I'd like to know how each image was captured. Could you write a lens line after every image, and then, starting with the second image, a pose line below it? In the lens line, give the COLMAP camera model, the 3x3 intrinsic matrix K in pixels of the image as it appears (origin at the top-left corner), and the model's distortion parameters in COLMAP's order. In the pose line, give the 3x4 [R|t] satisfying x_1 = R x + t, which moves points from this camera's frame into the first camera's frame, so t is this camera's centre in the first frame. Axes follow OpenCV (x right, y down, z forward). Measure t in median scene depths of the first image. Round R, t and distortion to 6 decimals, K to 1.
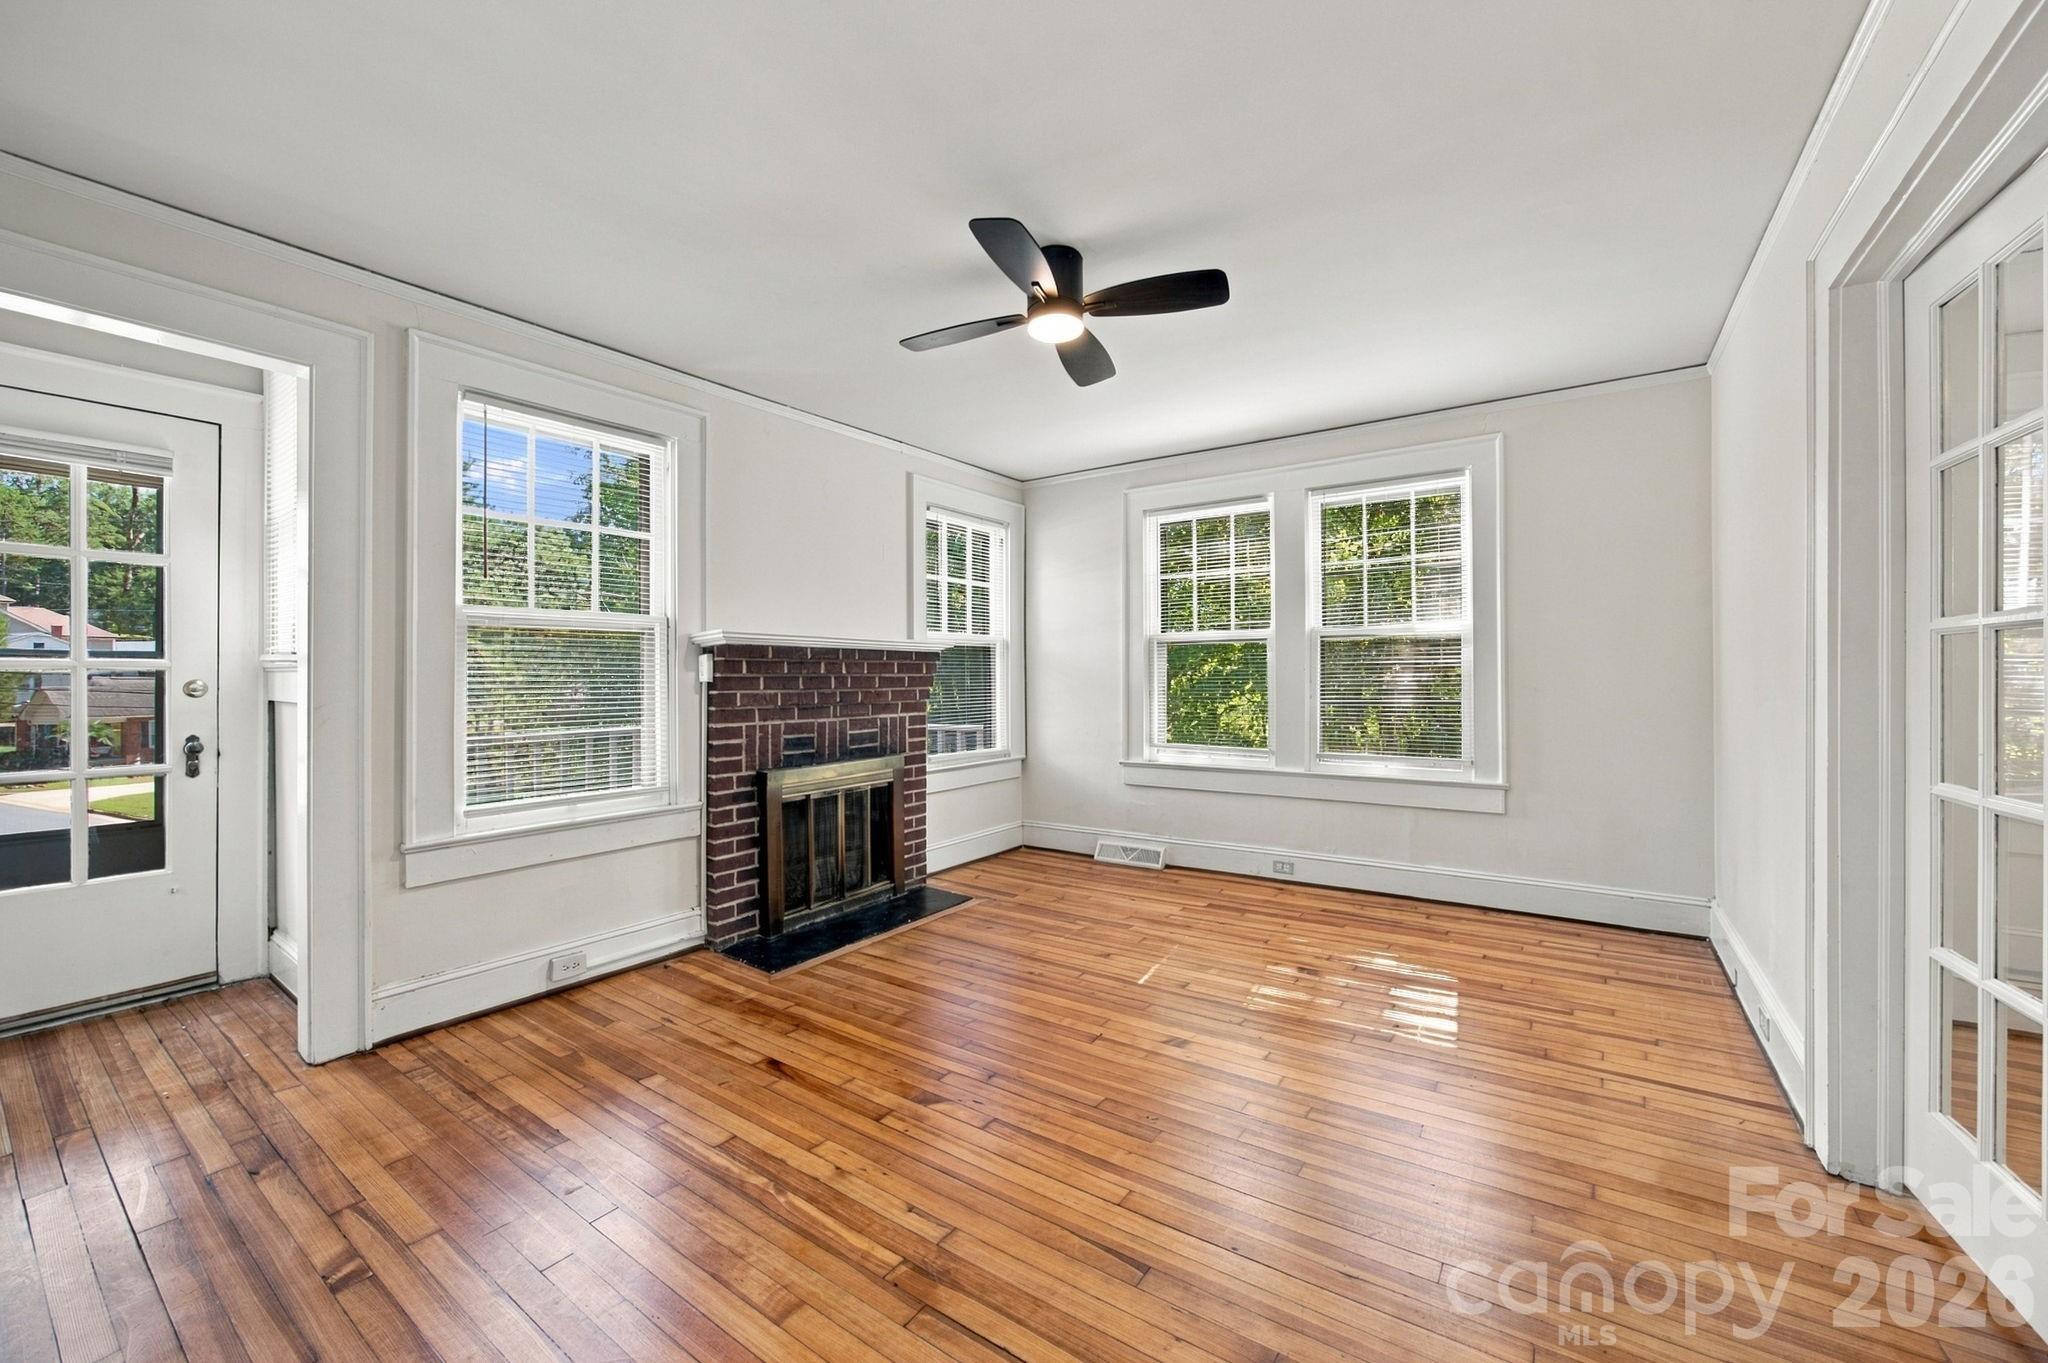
lens RADIAL K [[800.5, 0, 1024.0], [0, 800.5, 681.5], [0, 0, 1]] dist [-0.019473, 0.000205]
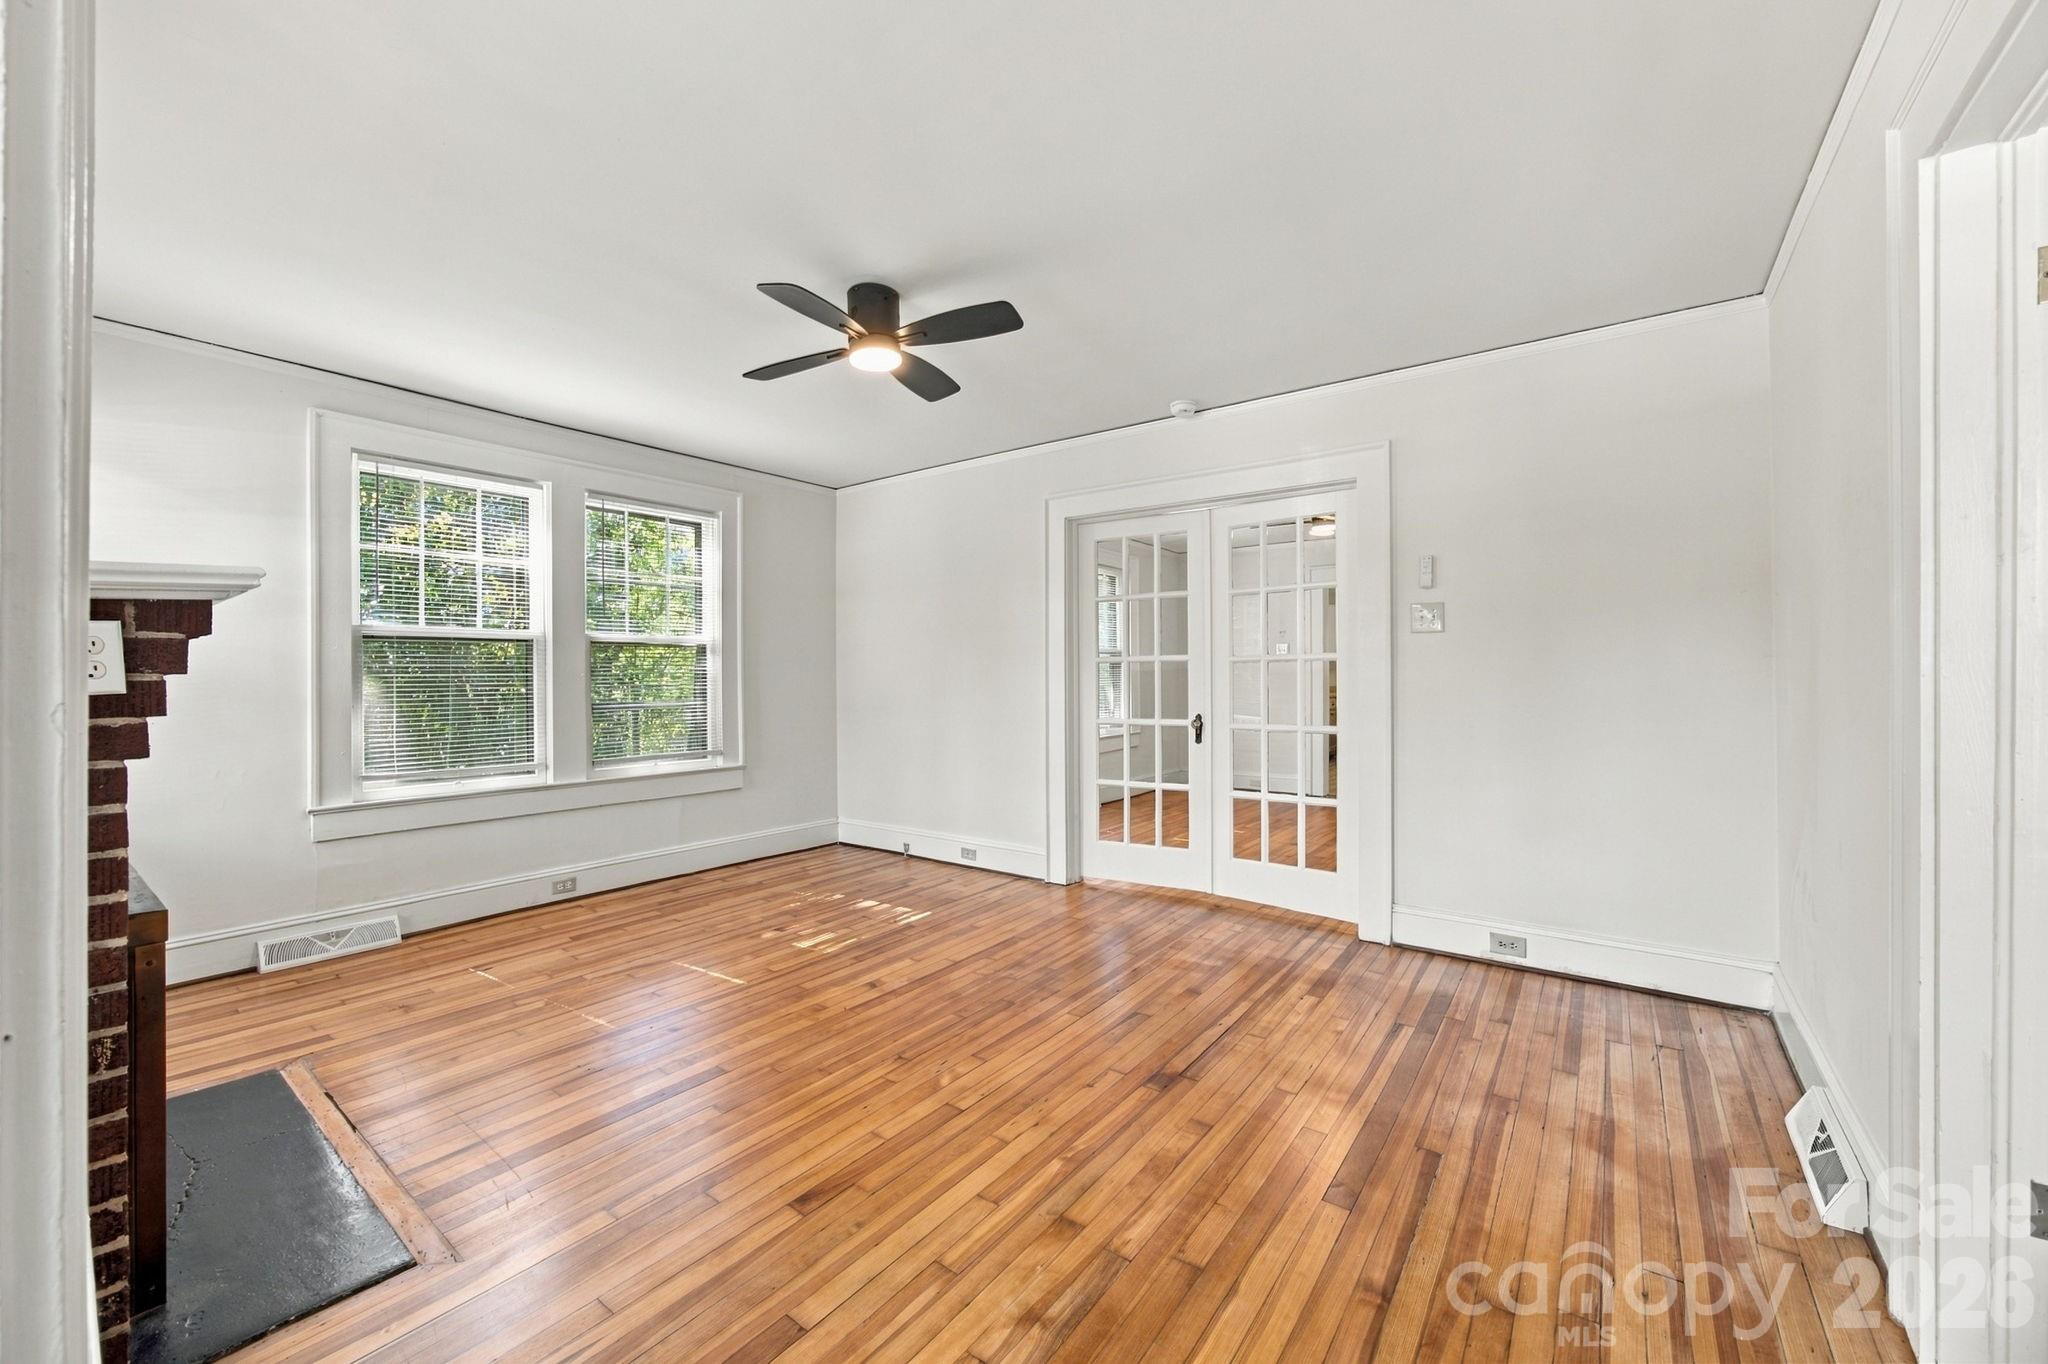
lens RADIAL K [[790.4, 0, 1029.5], [0, 790.4, 682.1], [0, 0, 1]] dist [-0.009182, 0.000187]
pose [[0.024092, 0.000497, 0.999710, -0.660308], [0.011117, 0.999938, -0.000765, 0.000824], [-0.999648, 0.011133, 0.024085, 0.486533]]
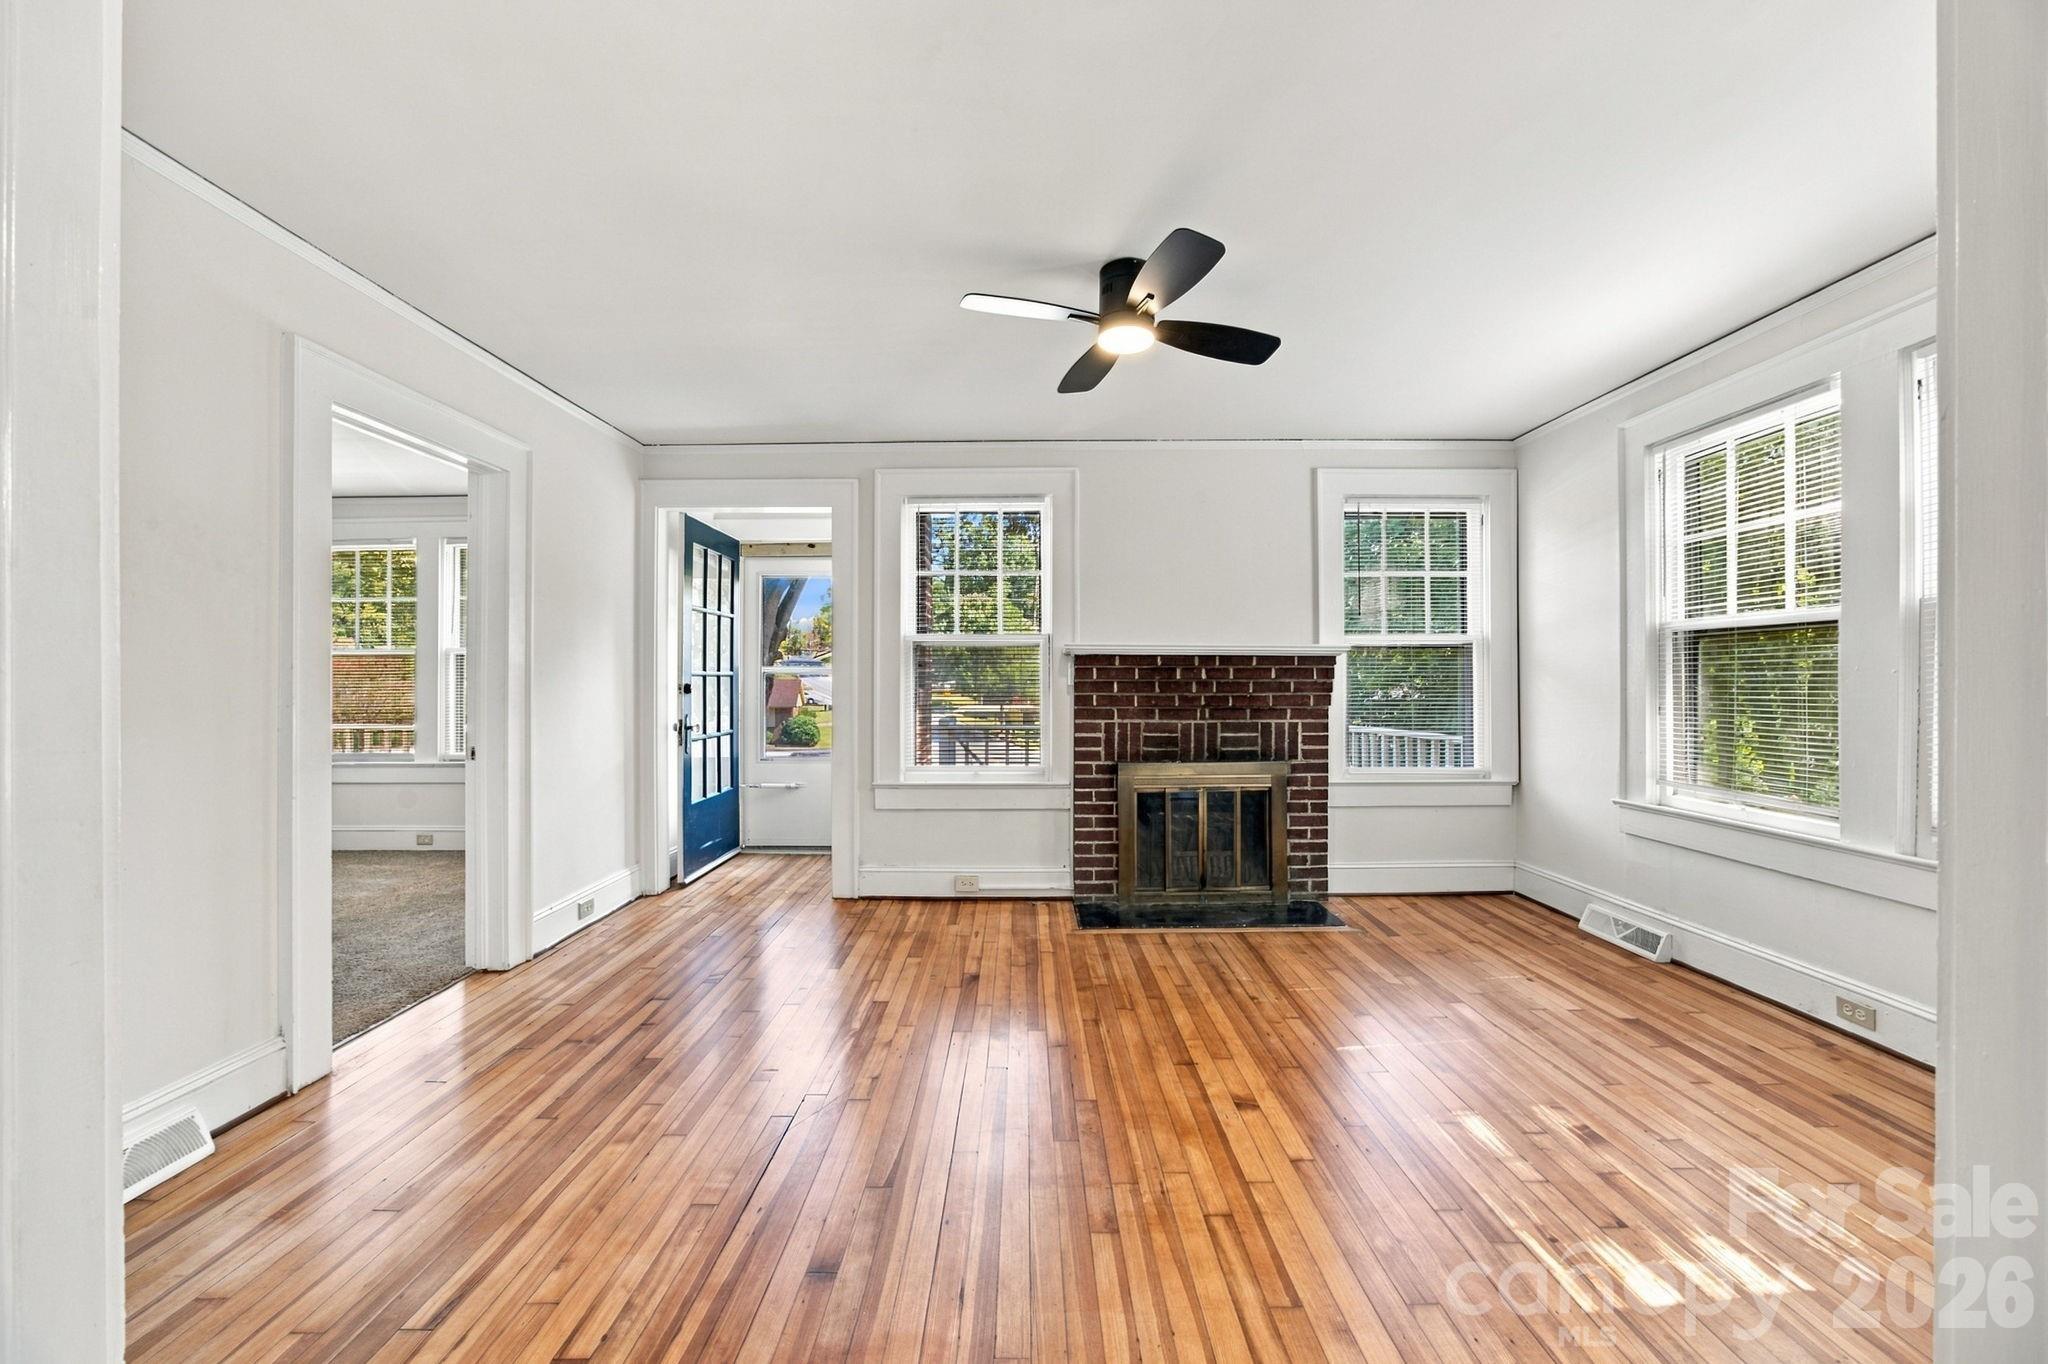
lens RADIAL K [[790.4, 0, 1029.5], [0, 790.4, 682.1], [0, 0, 1]] dist [-0.009182, 0.000187]
pose [[0.576076, 0.000754, -0.817396, 0.500674], [-0.005164, 0.999983, -0.002717, -0.001334], [0.817380, 0.005786, 0.576070, 0.206875]]
